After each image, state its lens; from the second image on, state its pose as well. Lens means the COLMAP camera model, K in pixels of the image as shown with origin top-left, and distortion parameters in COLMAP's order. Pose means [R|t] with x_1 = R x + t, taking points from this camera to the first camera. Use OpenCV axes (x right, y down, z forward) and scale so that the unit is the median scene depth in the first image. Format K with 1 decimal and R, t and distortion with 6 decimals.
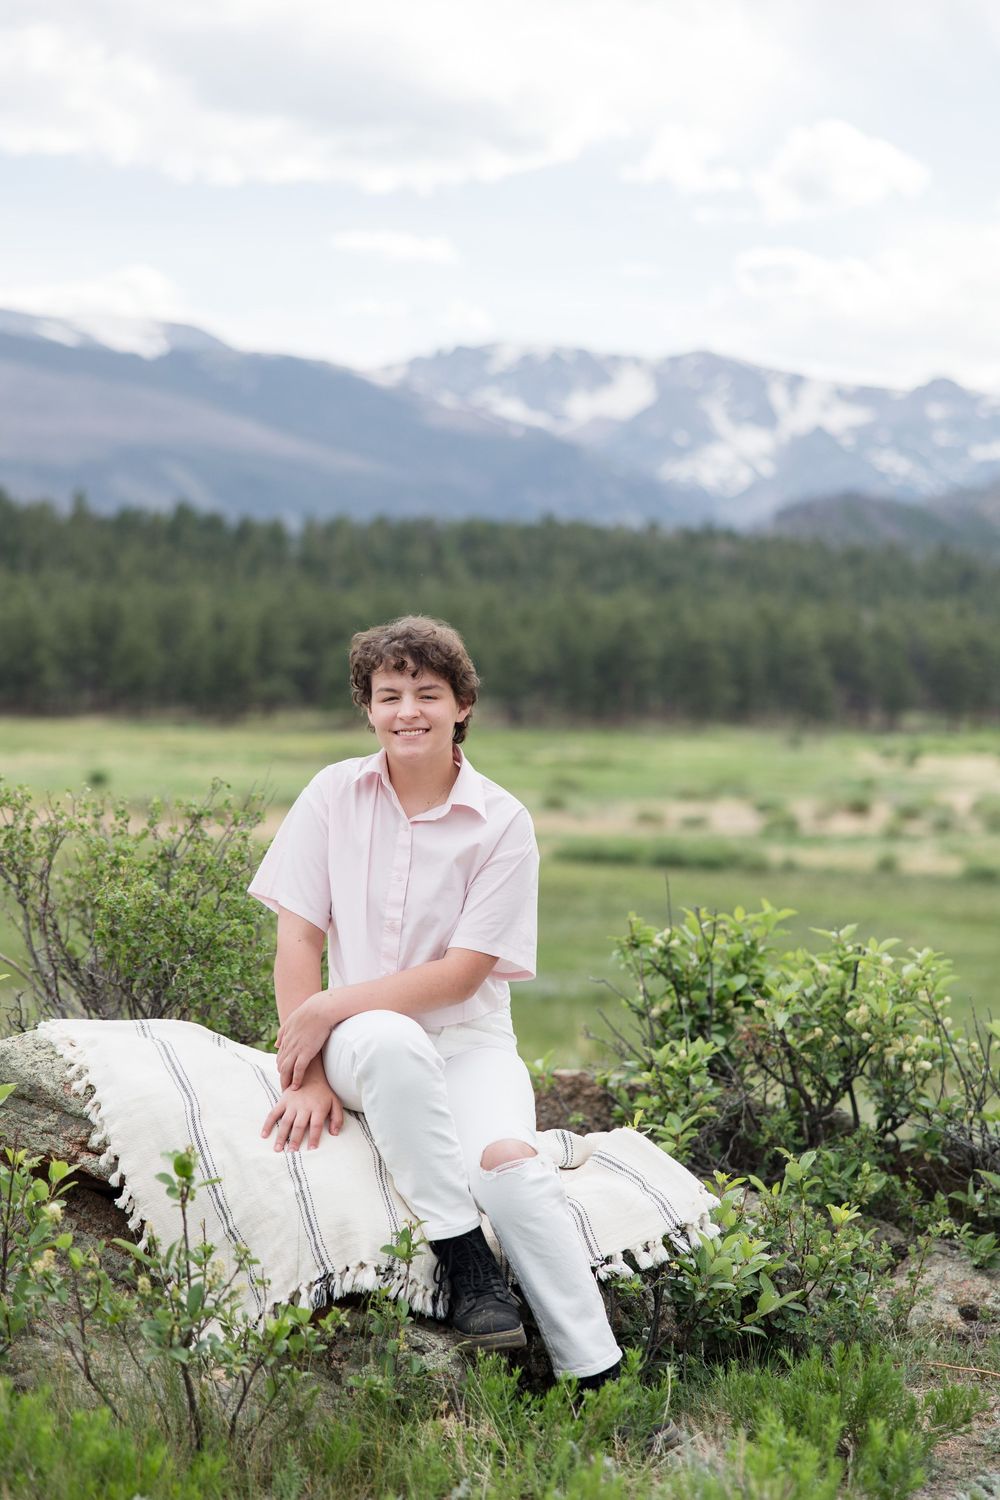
lens RADIAL K [[2866.8, 0, 500.0], [0, 2866.8, 750.0], [0, 0, 1]] dist [-0.024813, -0.208251]
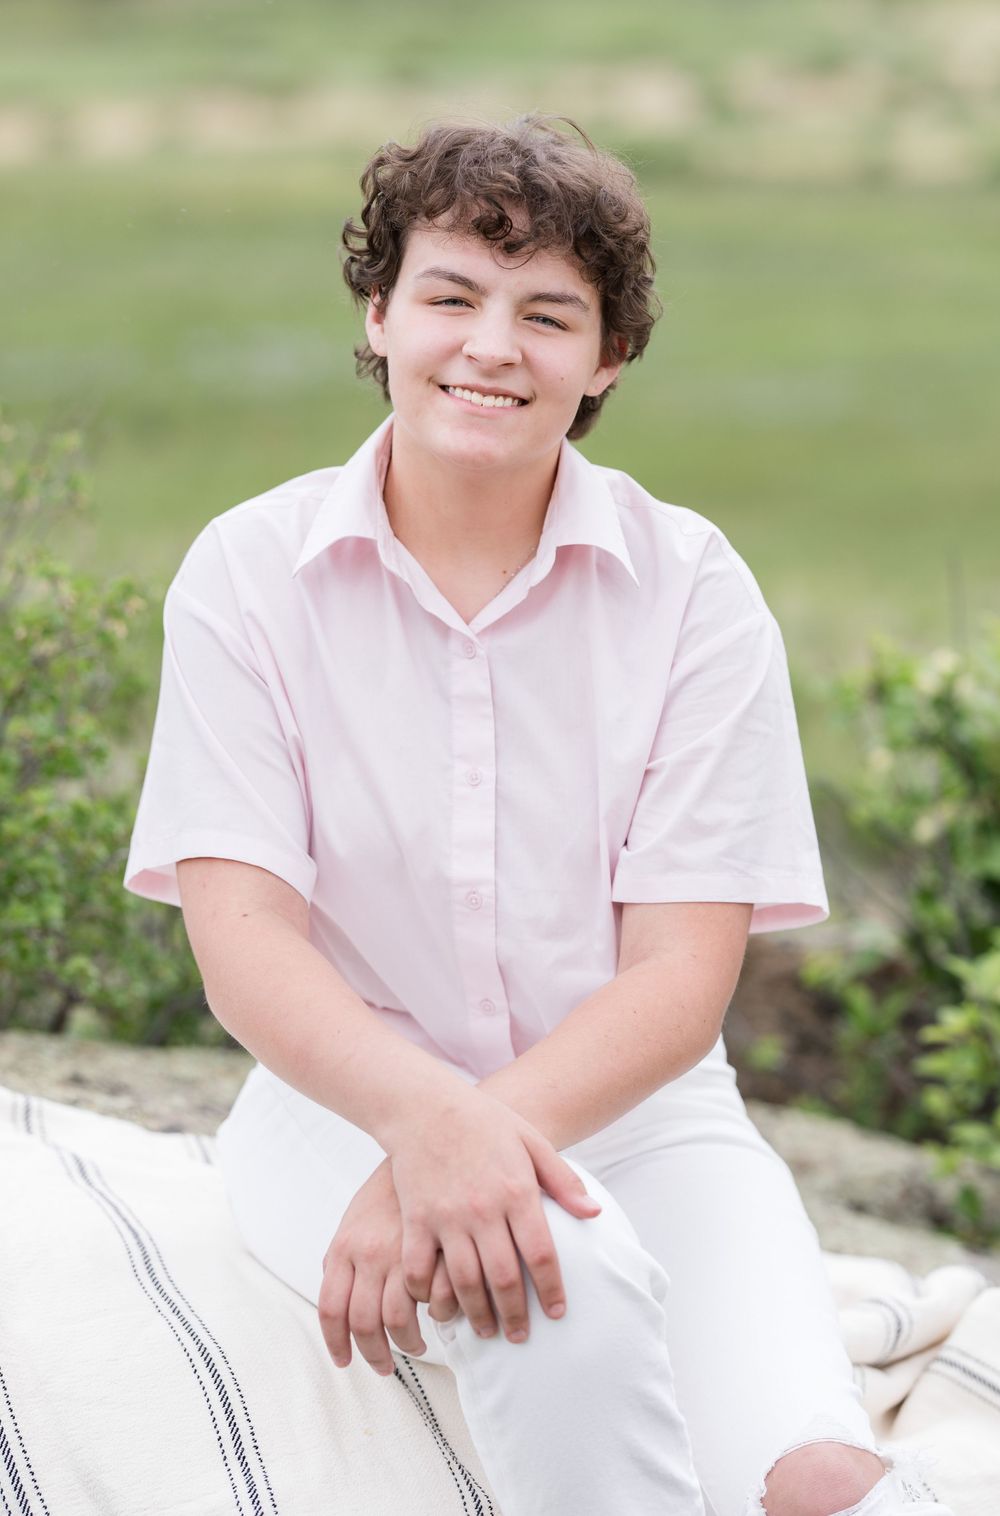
lens RADIAL K [[3745.9, 0, 500.0], [0, 3745.9, 758.0], [0, 0, 1]] dist [0.014517, 0.072721]
pose [[0.997037, -0.045381, 0.062111, -0.066412], [0.031020, 0.976074, 0.215213, -0.068730], [-0.070392, -0.212648, 0.974590, 0.495918]]
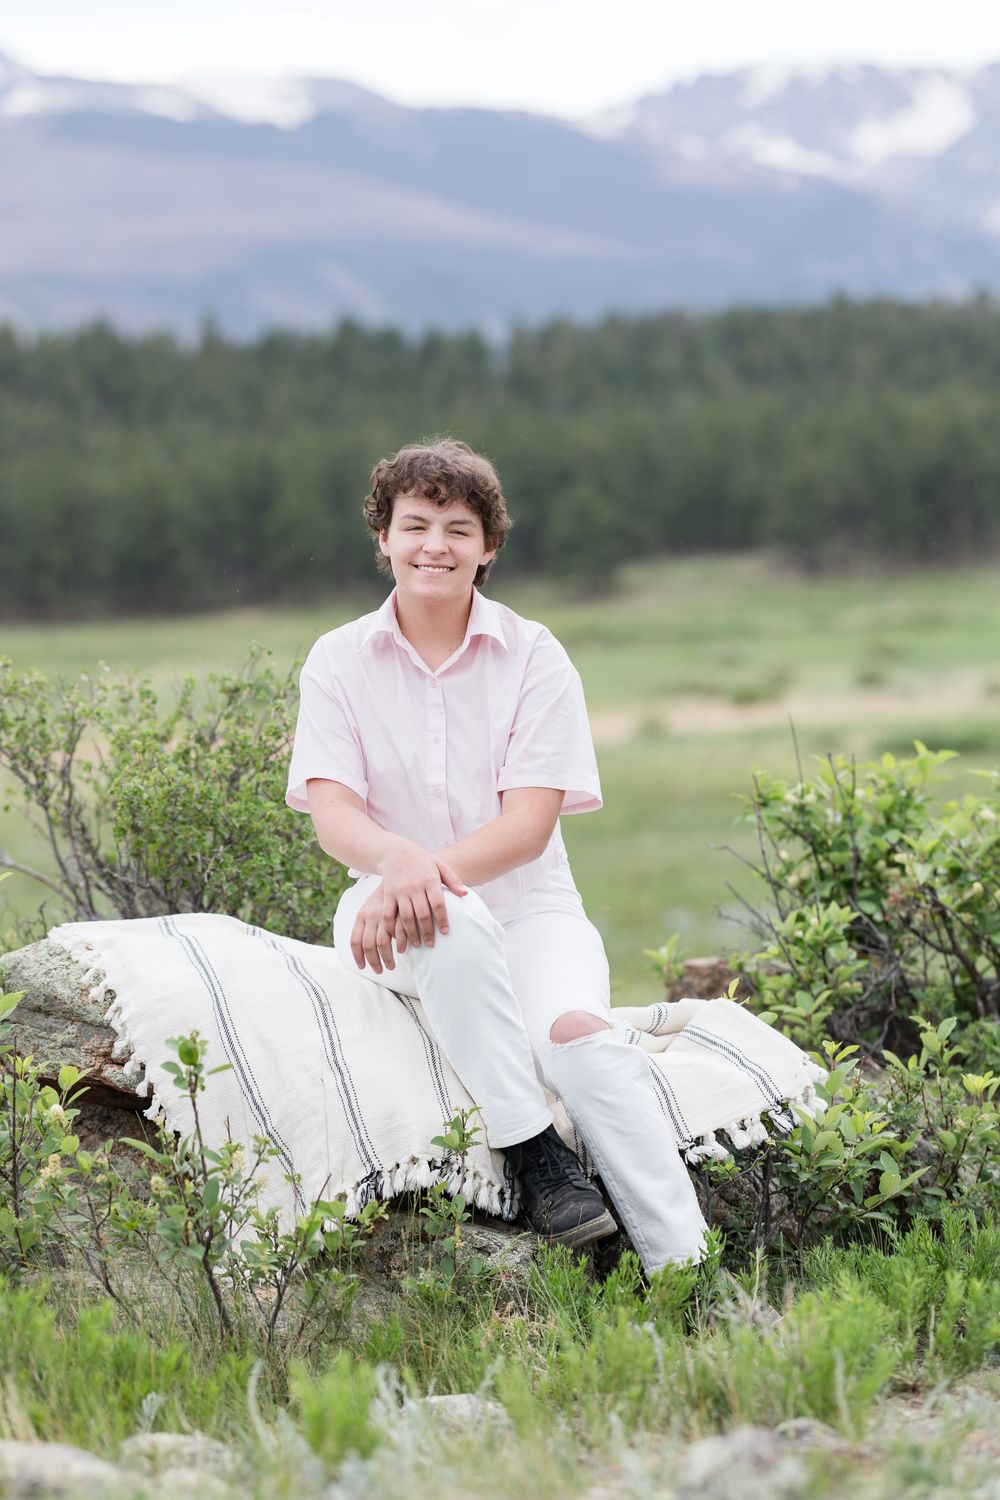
lens RADIAL K [[3853.8, 0, 500.0], [0, 3853.8, 750.0], [0, 0, 1]] dist [-0.028577, -0.245540]
pose [[0.993924, -0.075892, -0.079717, 0.075929], [0.078423, 0.996495, 0.029110, 0.015347], [0.077228, -0.035185, 0.996392, -0.181206]]
